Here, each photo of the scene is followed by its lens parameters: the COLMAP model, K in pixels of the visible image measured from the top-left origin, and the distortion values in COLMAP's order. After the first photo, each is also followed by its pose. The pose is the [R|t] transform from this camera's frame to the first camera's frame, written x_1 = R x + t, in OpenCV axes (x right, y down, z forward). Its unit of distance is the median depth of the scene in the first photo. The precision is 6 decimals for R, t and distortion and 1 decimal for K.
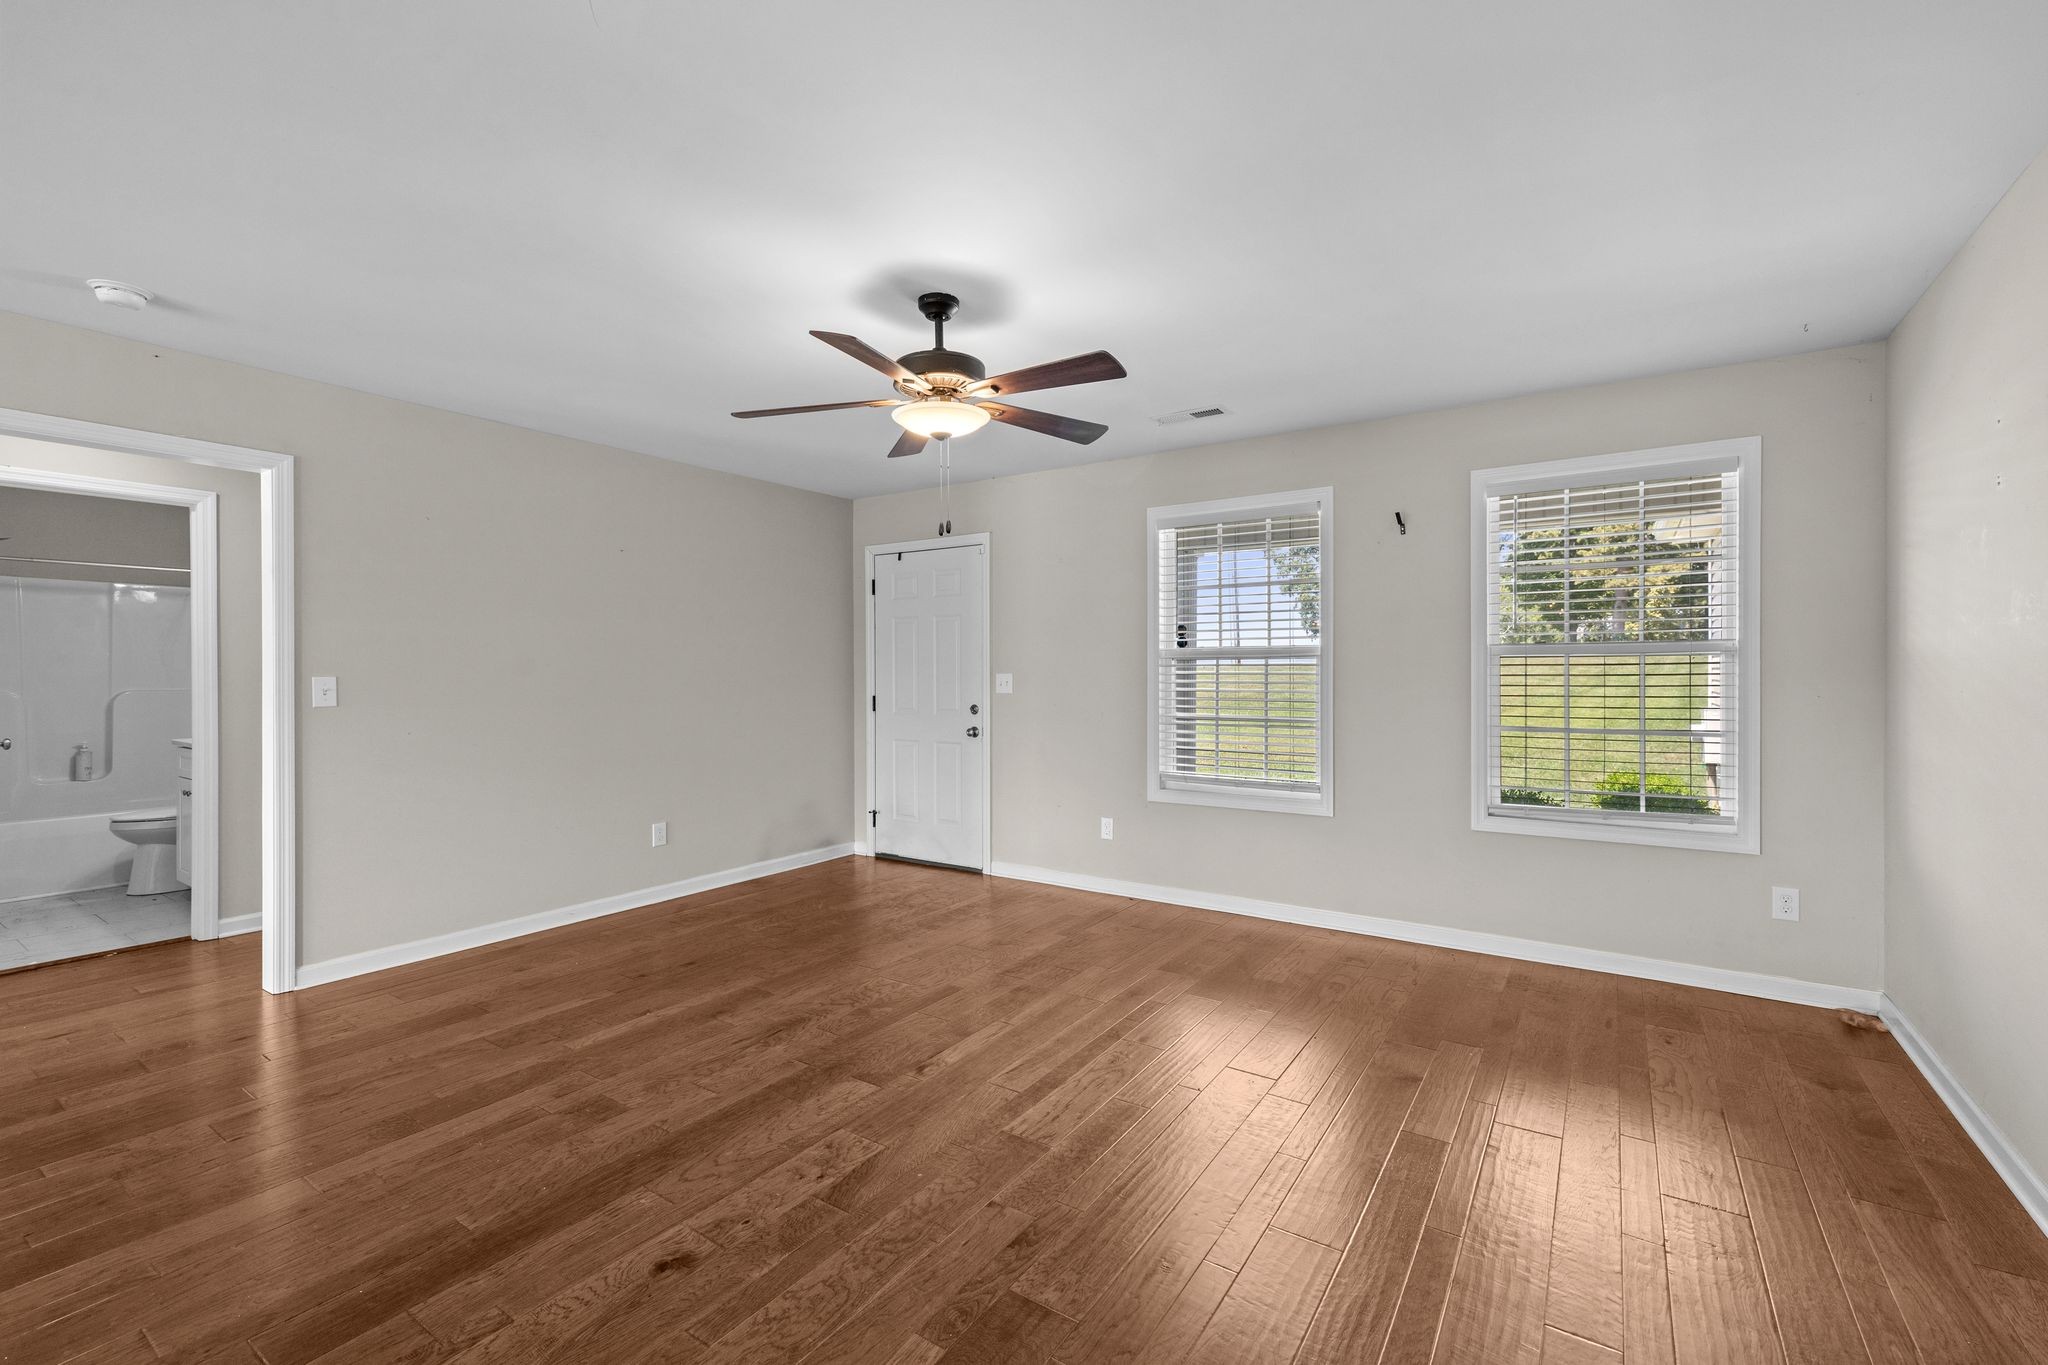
lens RADIAL K [[859.2, 0, 1024.0], [0, 859.2, 682.5], [0, 0, 1]] dist [0.001646, 0.000131]
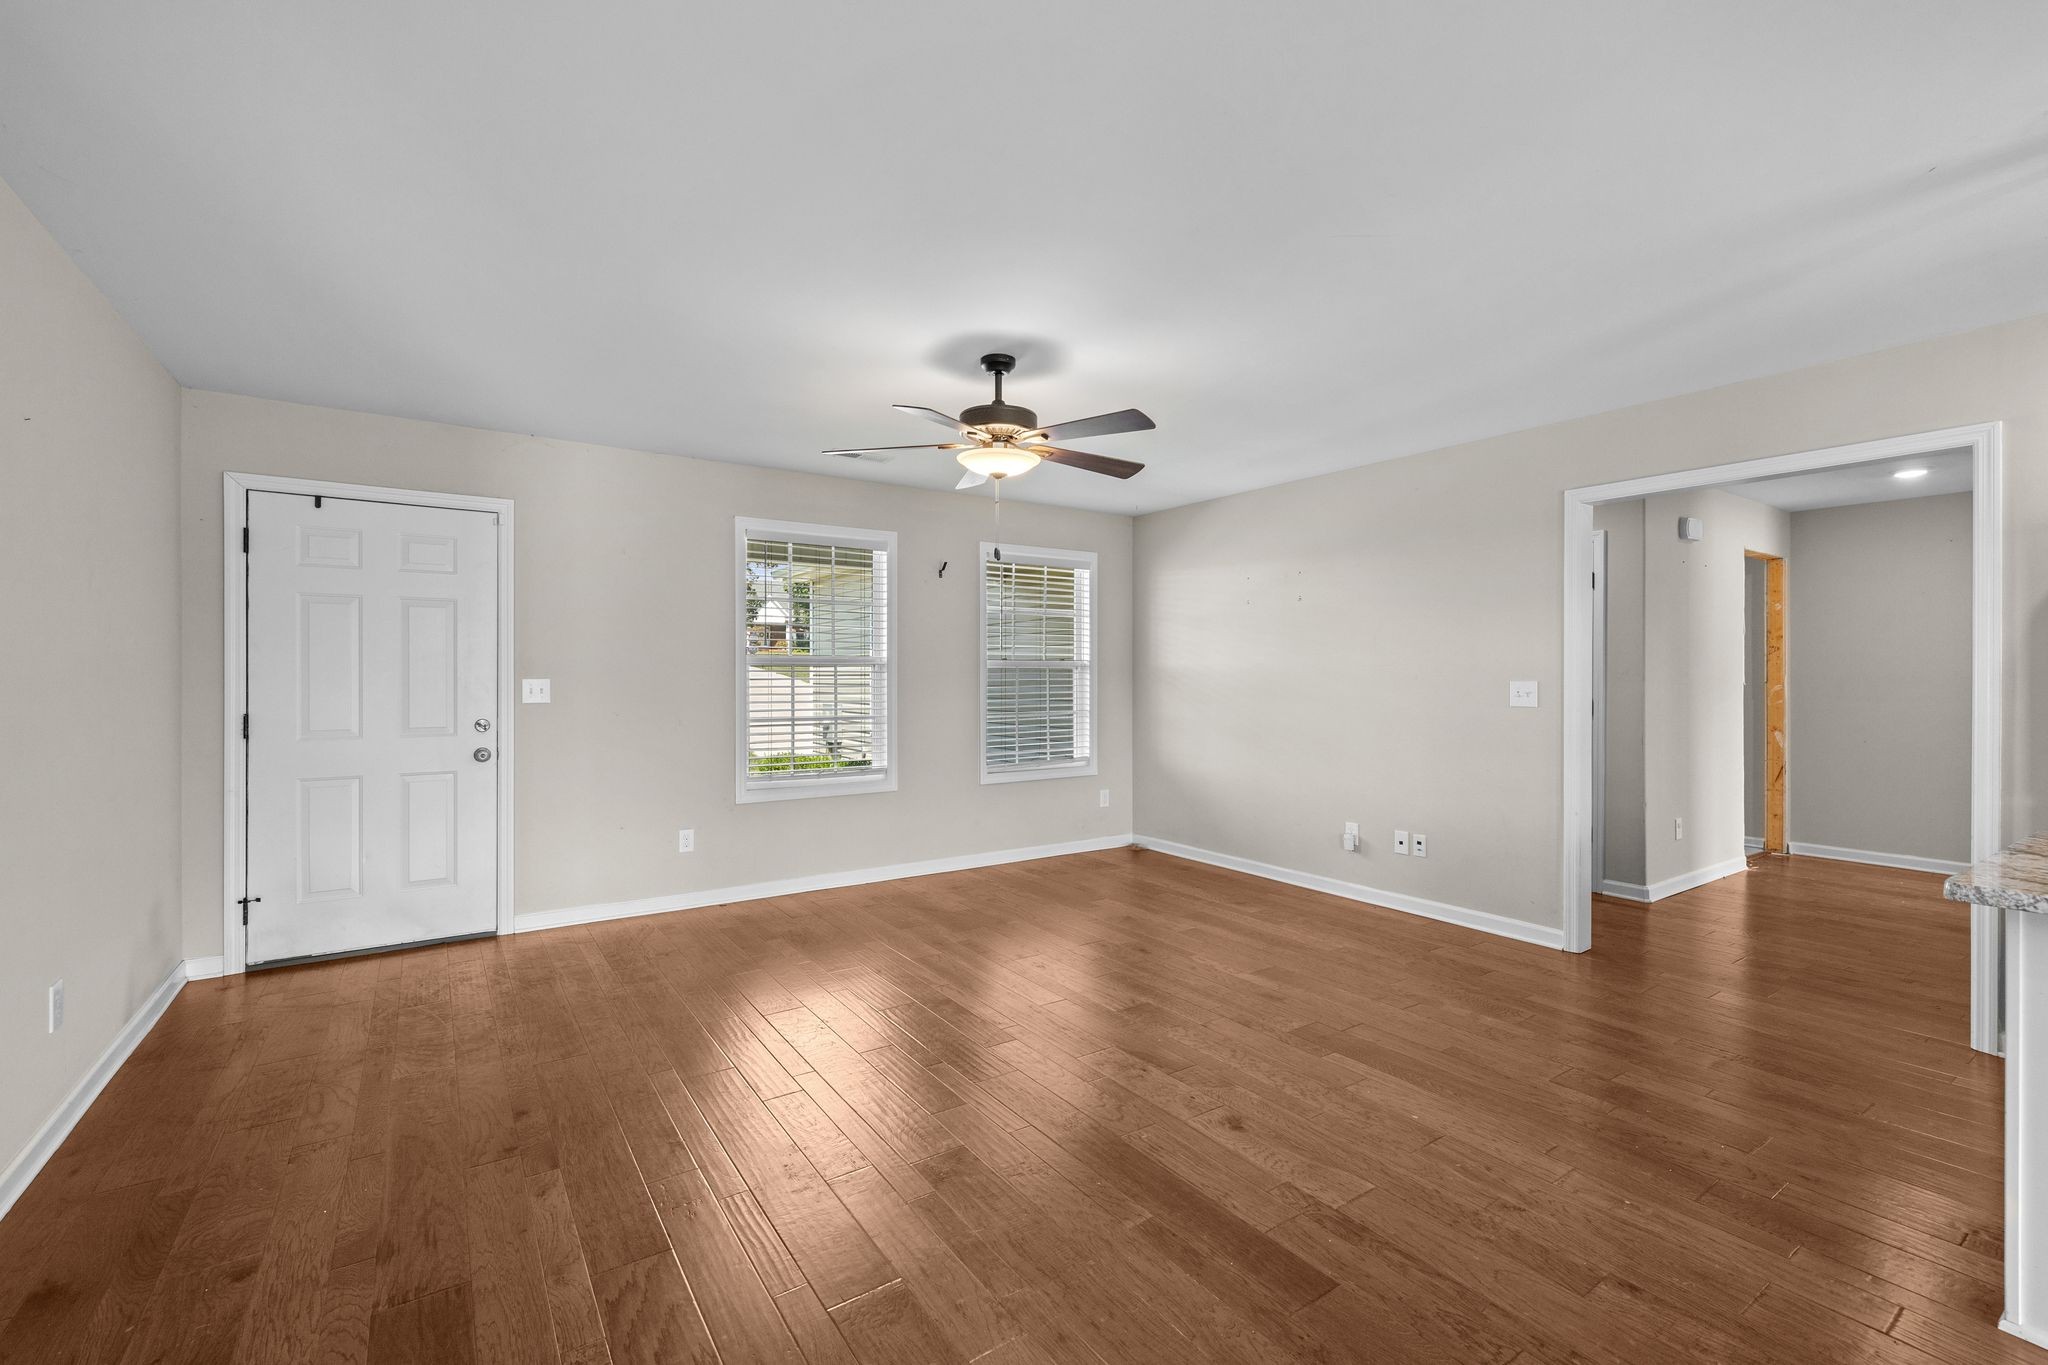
lens RADIAL K [[859.2, 0, 1024.0], [0, 859.2, 682.5], [0, 0, 1]] dist [0.001646, 0.000131]
pose [[0.386018, -0.004228, 0.922481, -0.780284], [0.008915, 0.999960, 0.000853, -0.004398], [-0.922448, 0.007895, 0.386041, 0.347757]]
